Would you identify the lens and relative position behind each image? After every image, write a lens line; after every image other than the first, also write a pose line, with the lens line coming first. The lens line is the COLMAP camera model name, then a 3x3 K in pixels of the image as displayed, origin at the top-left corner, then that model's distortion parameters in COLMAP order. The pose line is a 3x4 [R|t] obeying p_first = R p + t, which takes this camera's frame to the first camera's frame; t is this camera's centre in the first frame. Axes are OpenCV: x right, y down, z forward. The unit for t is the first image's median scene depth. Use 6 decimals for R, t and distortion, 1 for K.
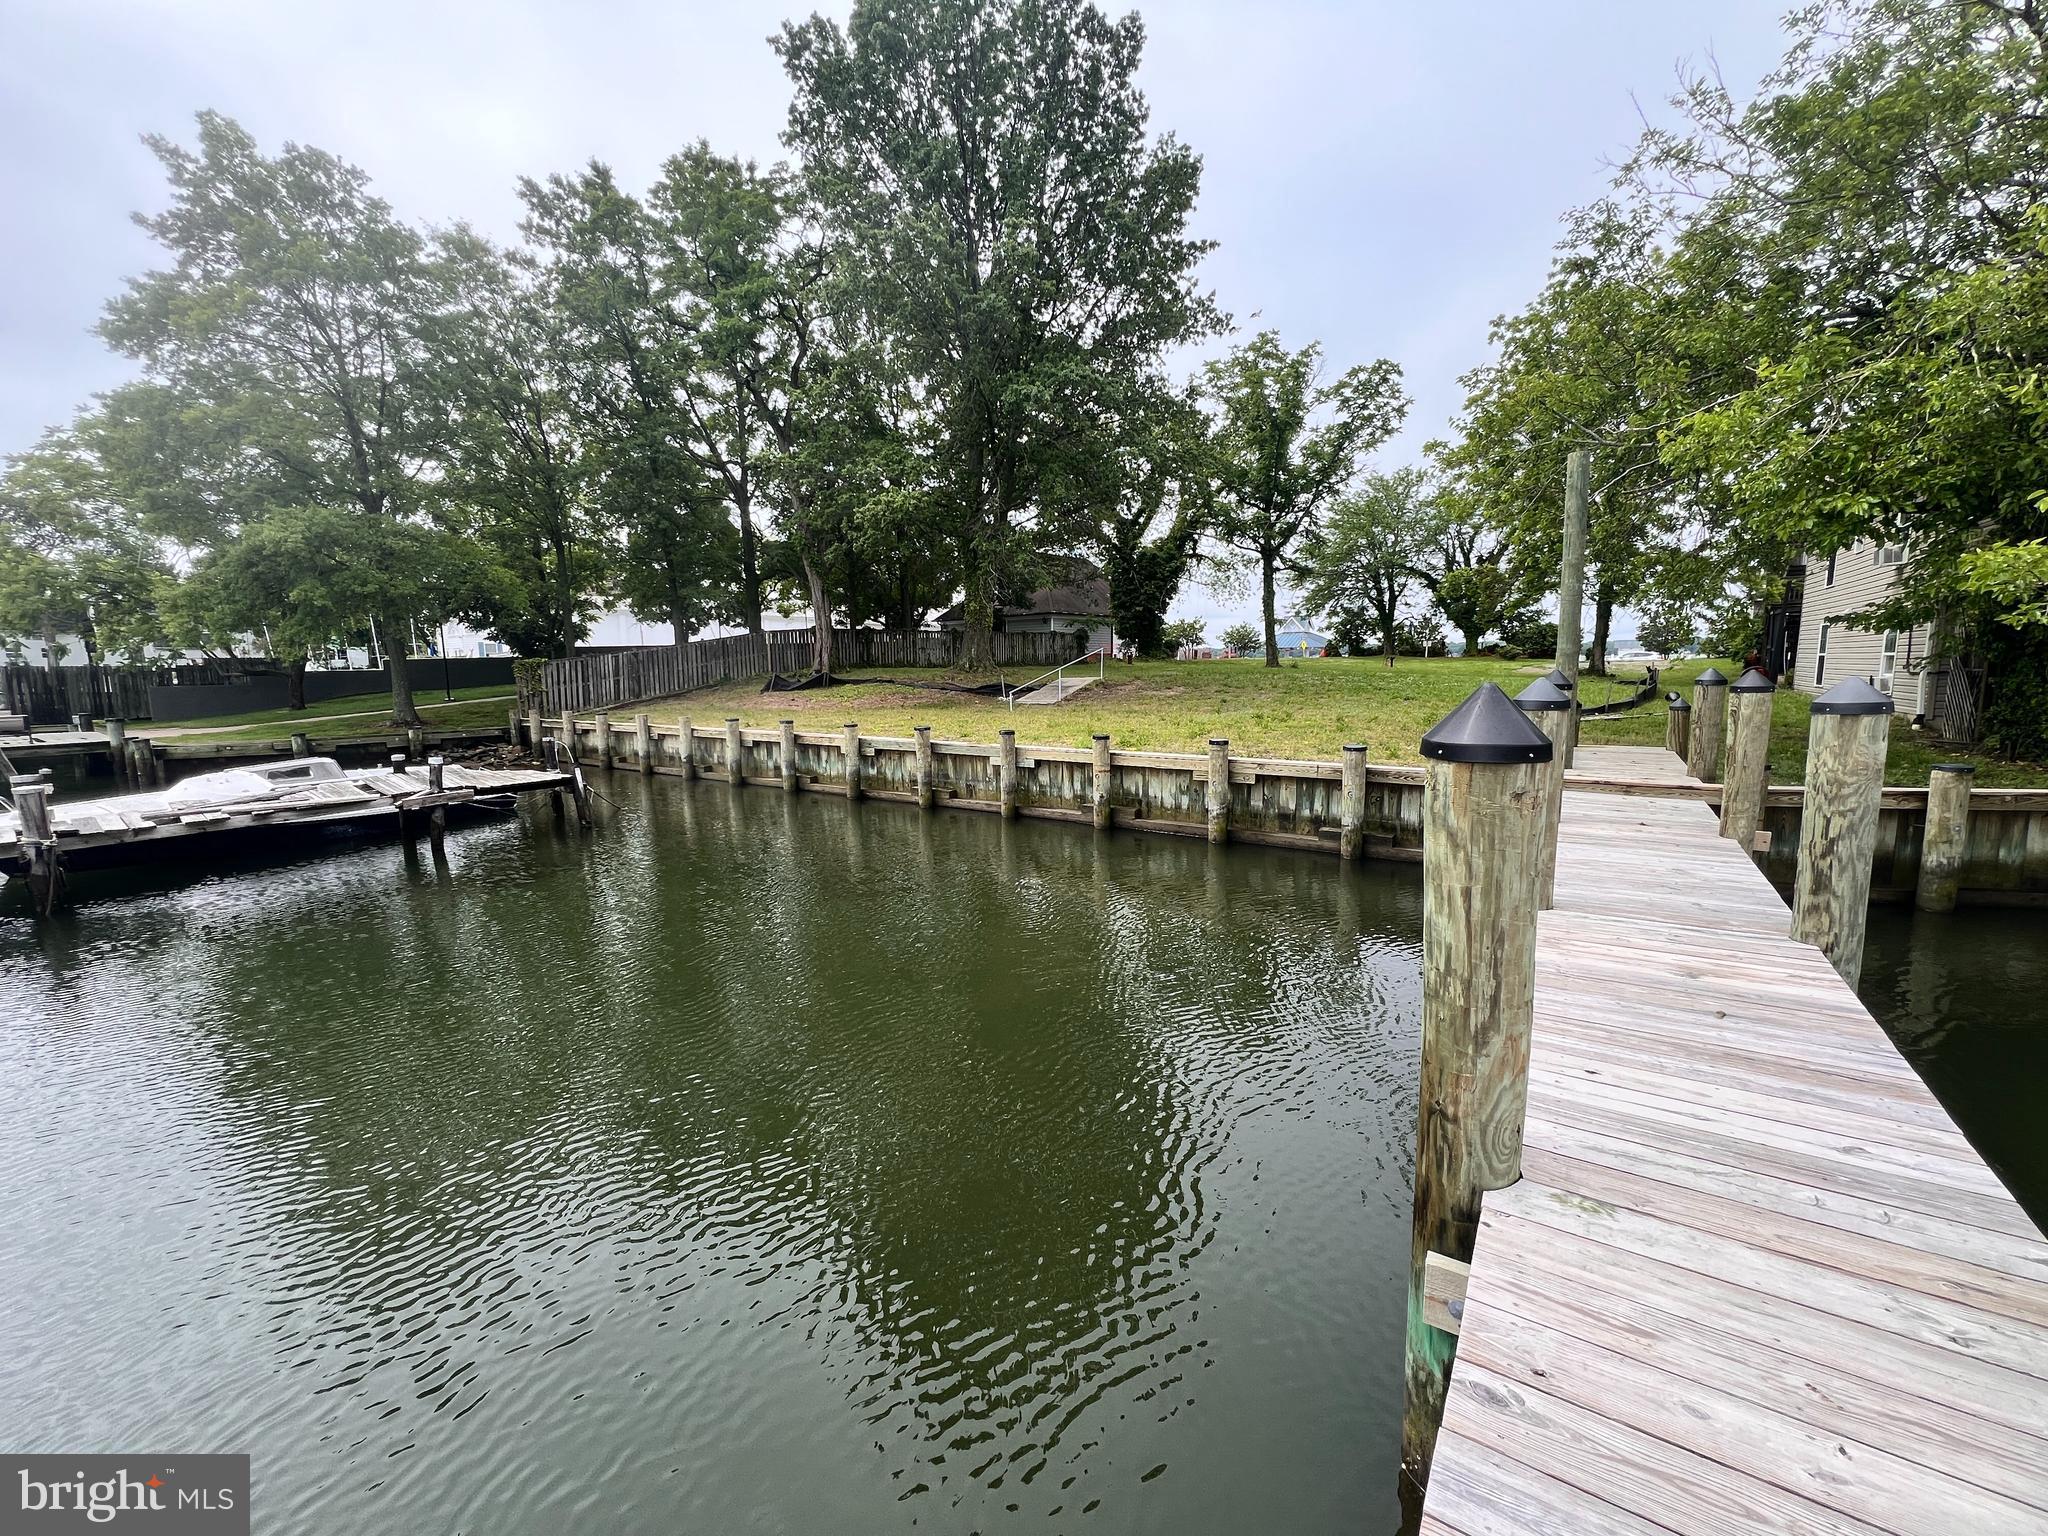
lens RADIAL K [[800.6, 0, 1024.0], [0, 800.6, 768.0], [0, 0, 1]] dist [0.000499, 0.000068]
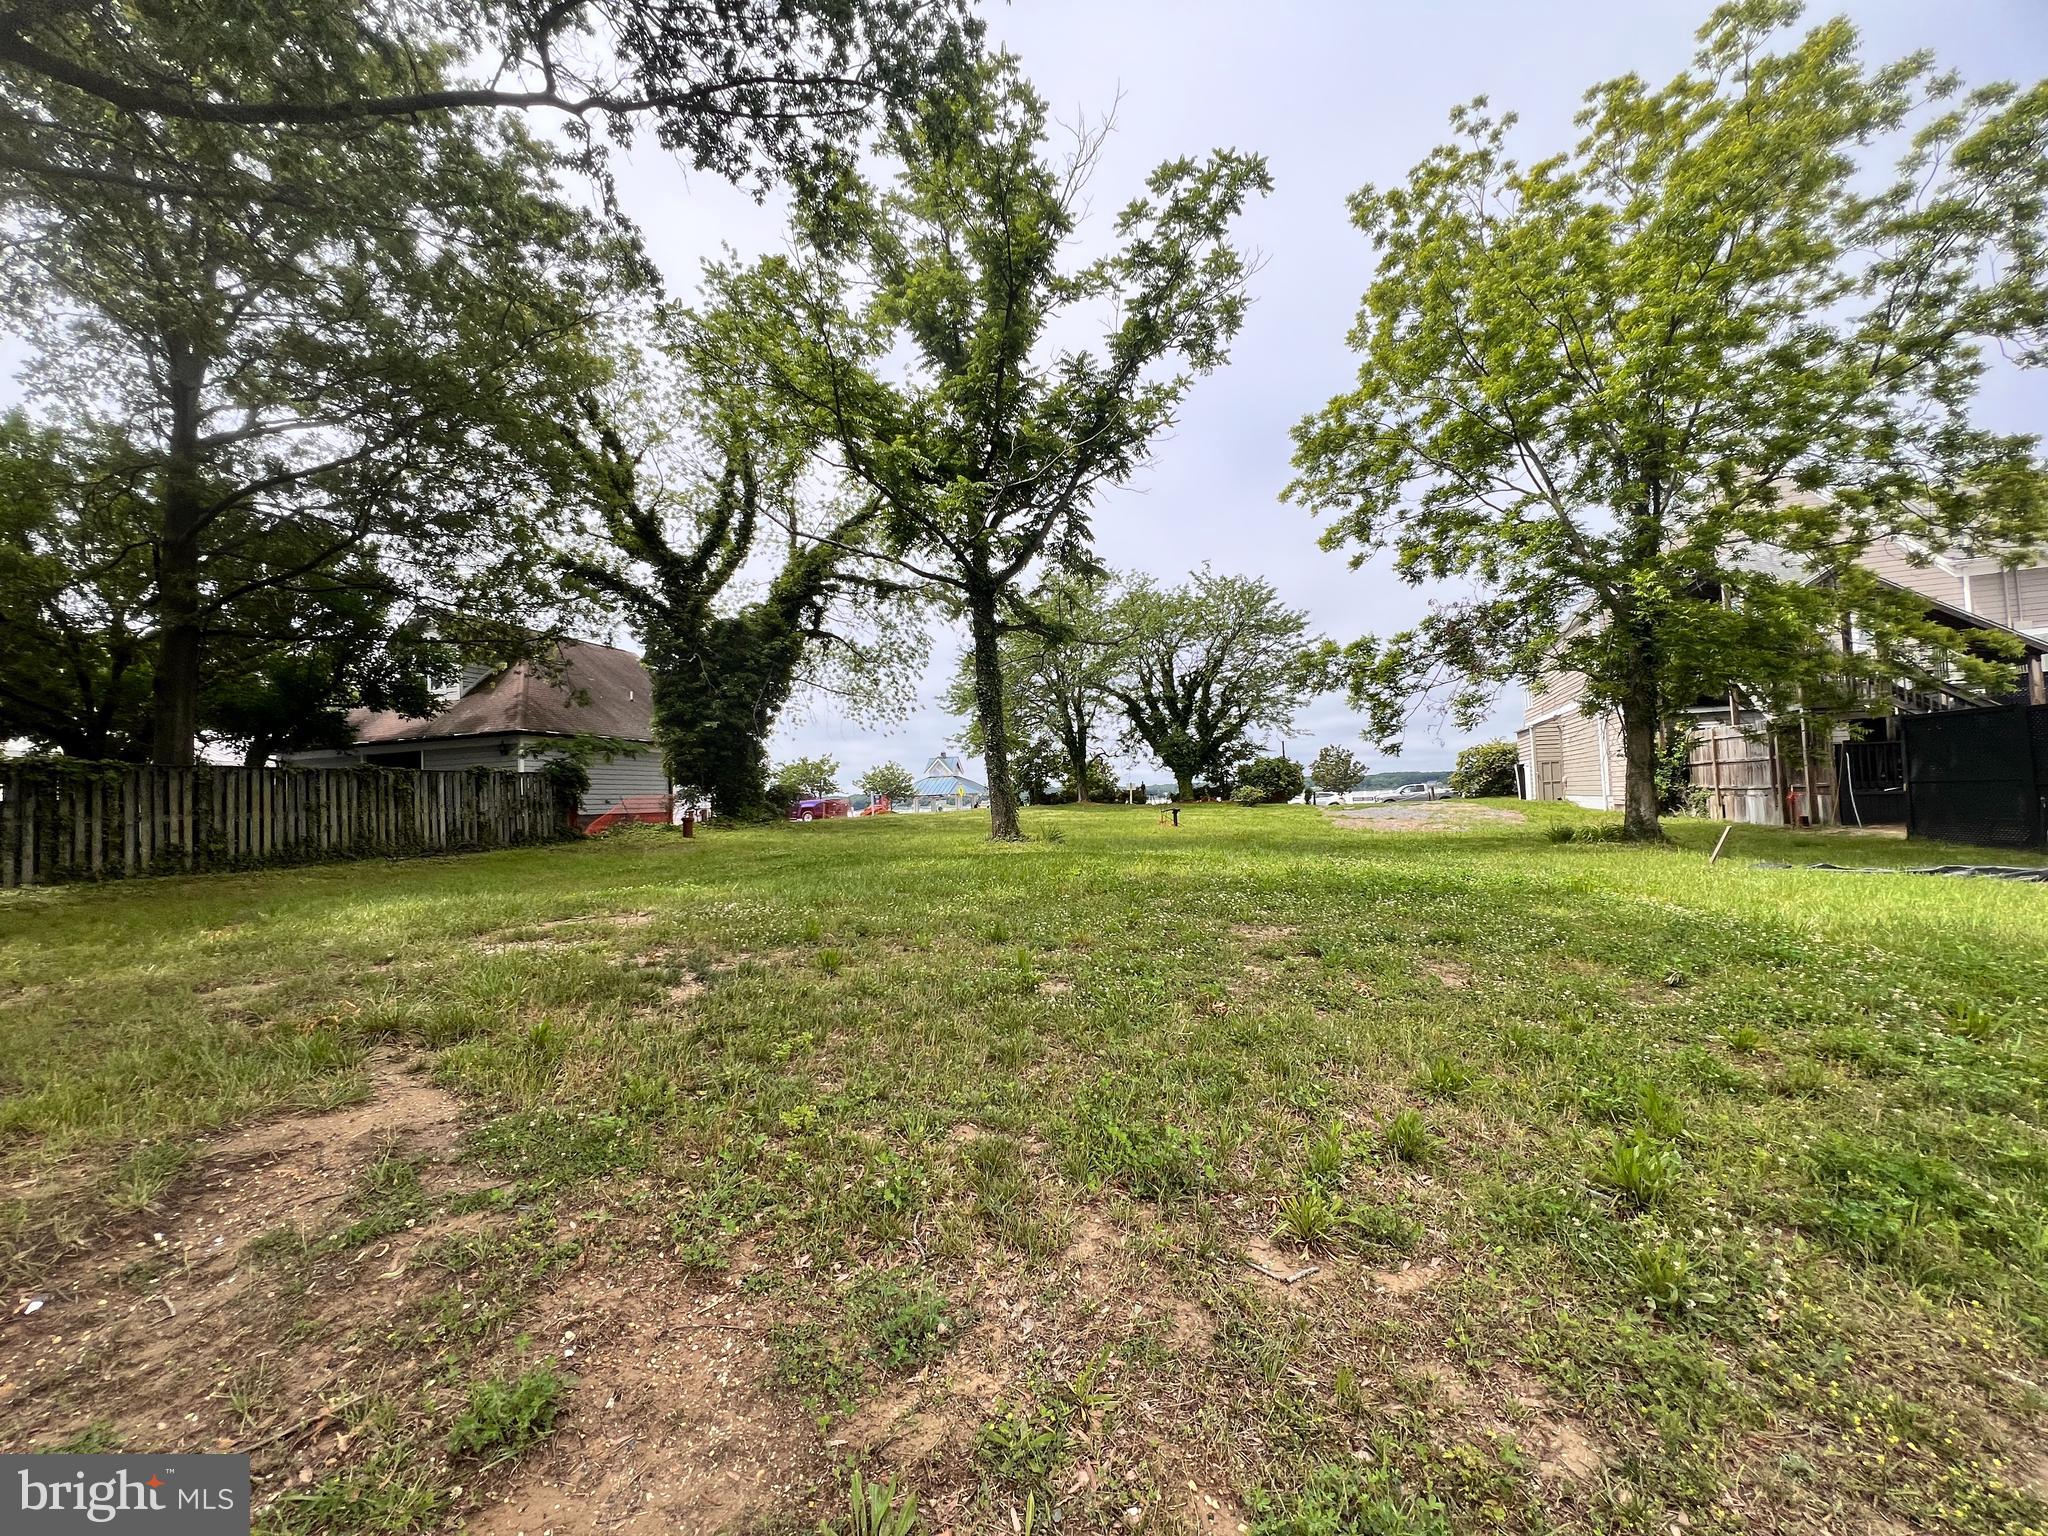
lens RADIAL K [[820.1, 0, 1024.0], [0, 820.1, 768.0], [0, 0, 1]] dist [-0.000663, -0.000059]
pose [[0.900800, -0.005292, 0.434202, 0.094915], [0.083572, 0.983345, -0.161393, -0.071635], [-0.426116, 0.181670, 0.886240, 0.452260]]
